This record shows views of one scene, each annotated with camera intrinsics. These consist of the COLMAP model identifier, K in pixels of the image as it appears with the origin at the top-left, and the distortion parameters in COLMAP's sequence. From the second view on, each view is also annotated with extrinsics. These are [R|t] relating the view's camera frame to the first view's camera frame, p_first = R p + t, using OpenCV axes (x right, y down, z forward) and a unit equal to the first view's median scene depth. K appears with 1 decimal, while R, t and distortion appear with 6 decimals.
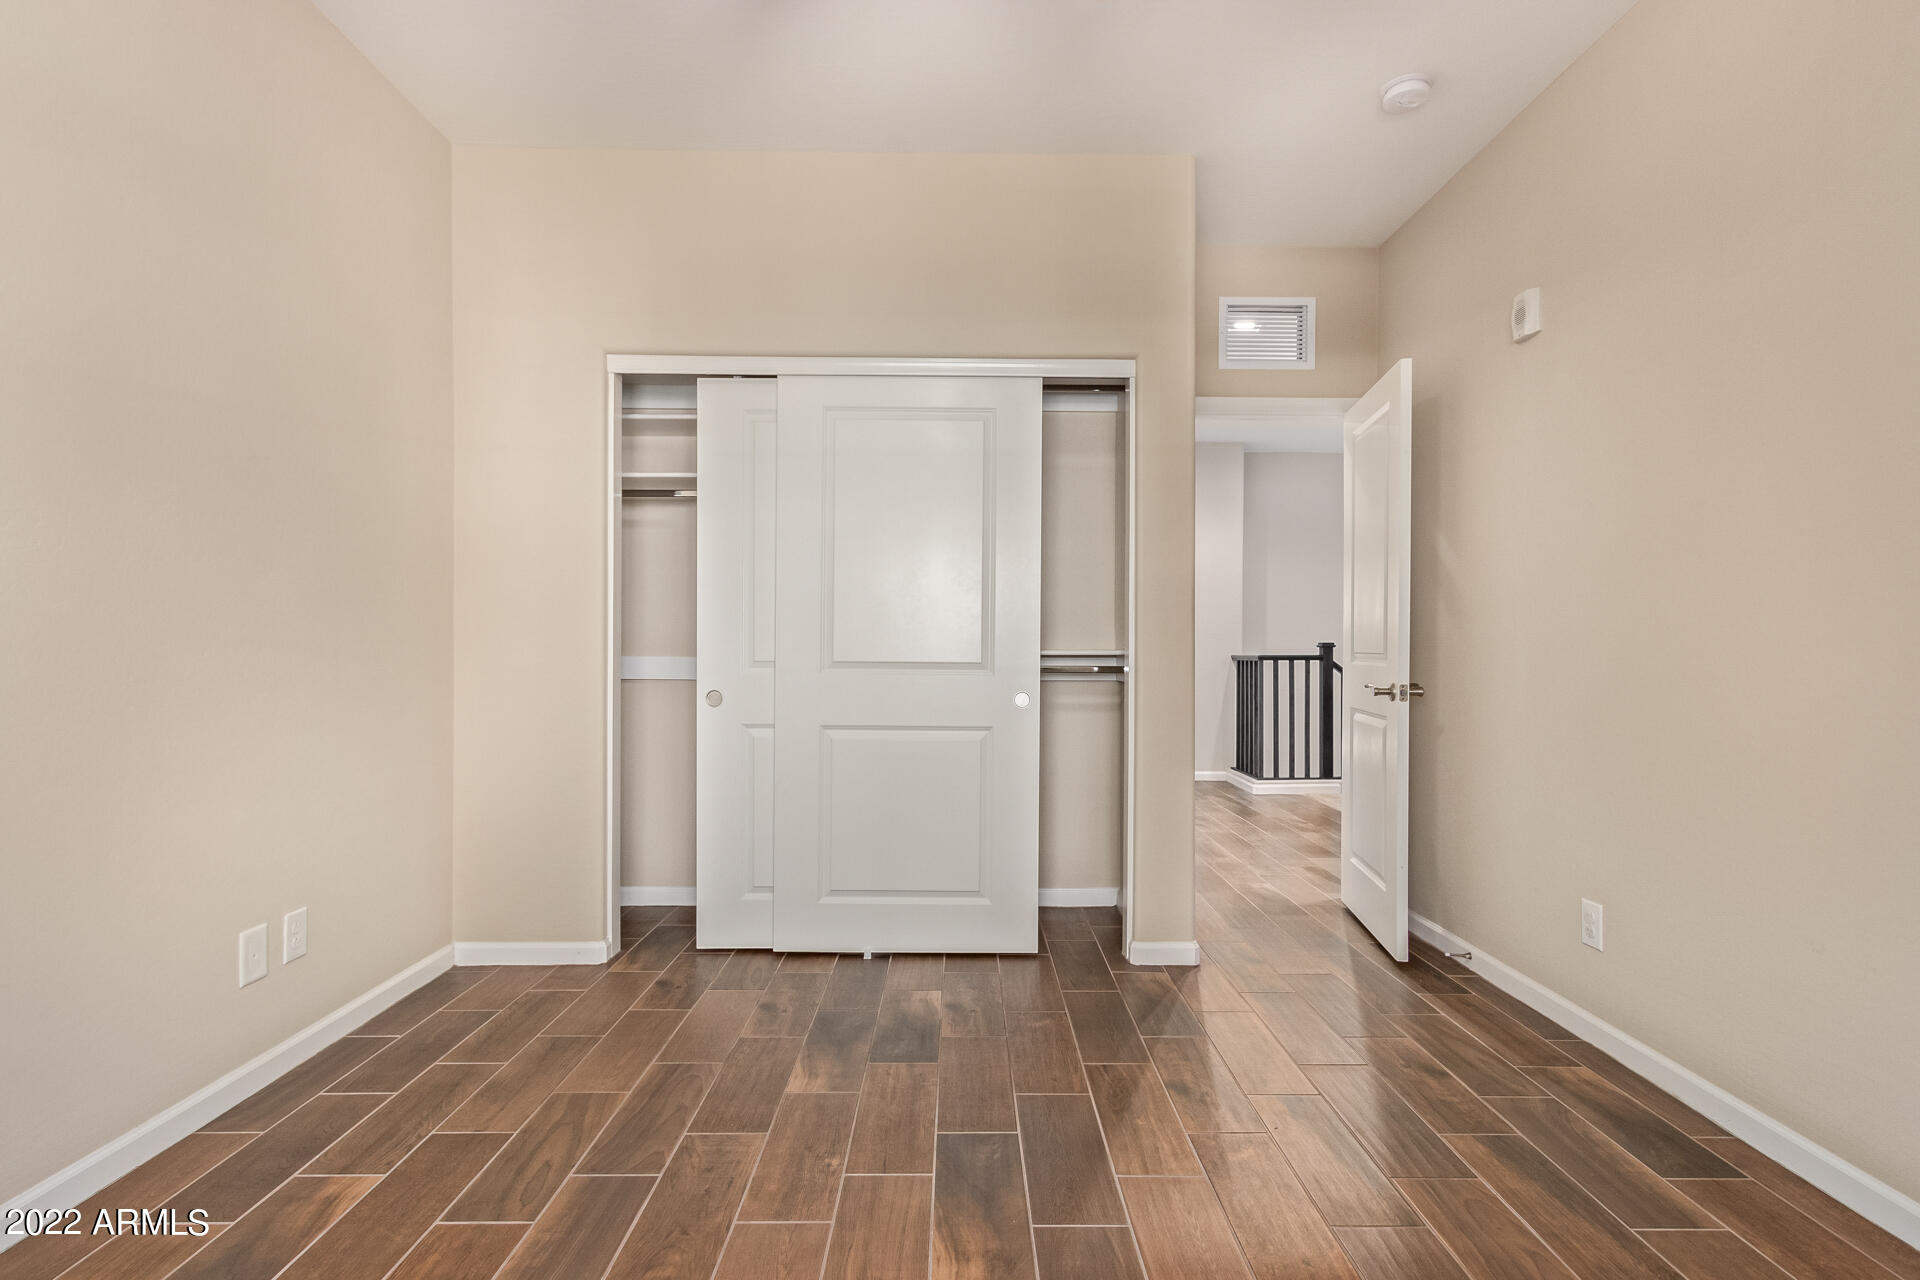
lens RADIAL K [[942.1, 0, 942.7], [0, 942.1, 645.4], [0, 0, 1]] dist [0.000590, 0.001904]
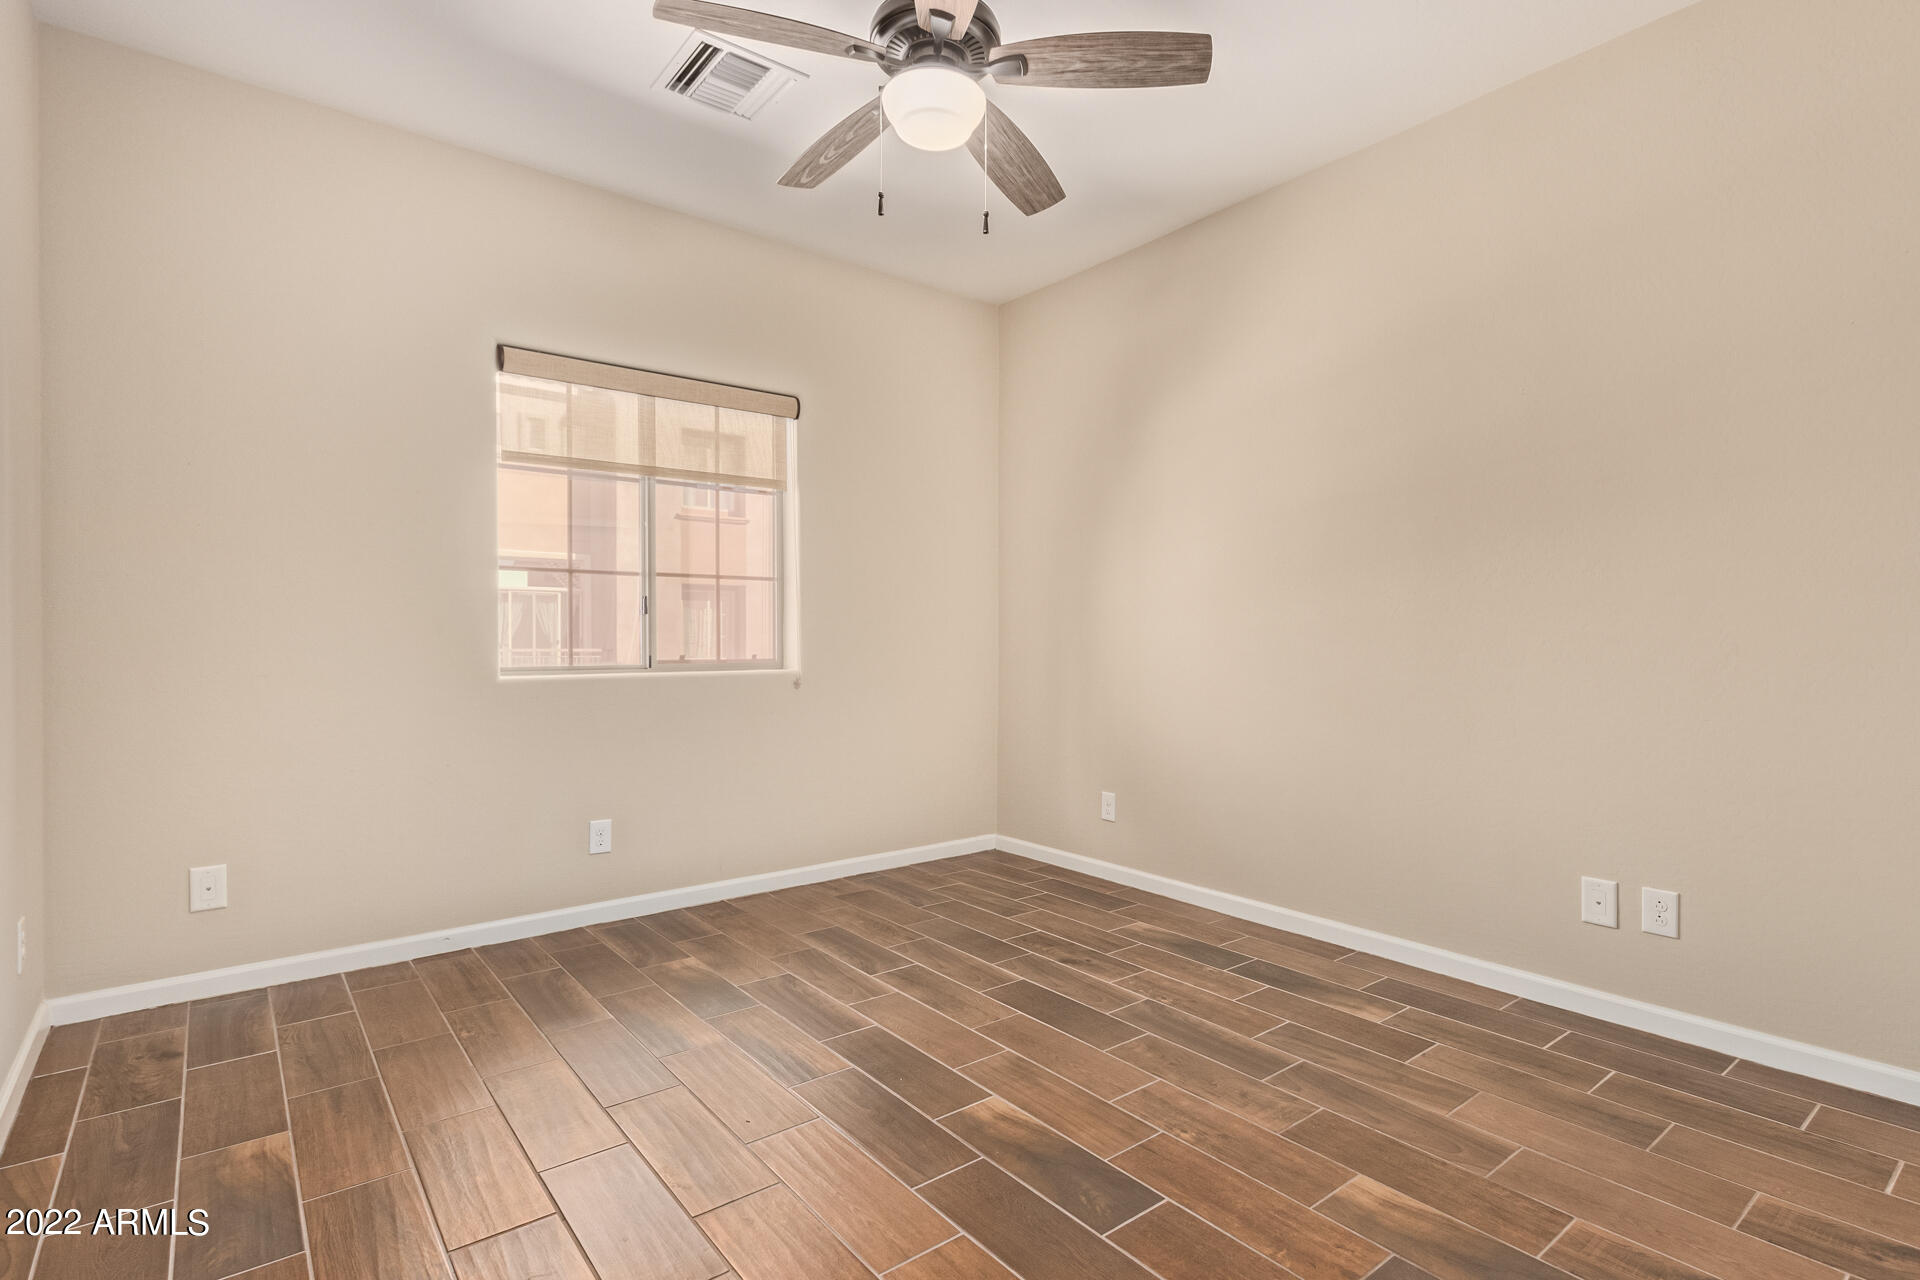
lens RADIAL K [[942.1, 0, 963.2], [0, 942.1, 634.1], [0, 0, 1]] dist [0.000590, 0.001904]
pose [[-0.779617, -0.006868, -0.626218, 0.697237], [-0.002126, 0.999963, -0.008320, 0.008867], [0.626252, -0.005155, -0.779603, 1.592469]]
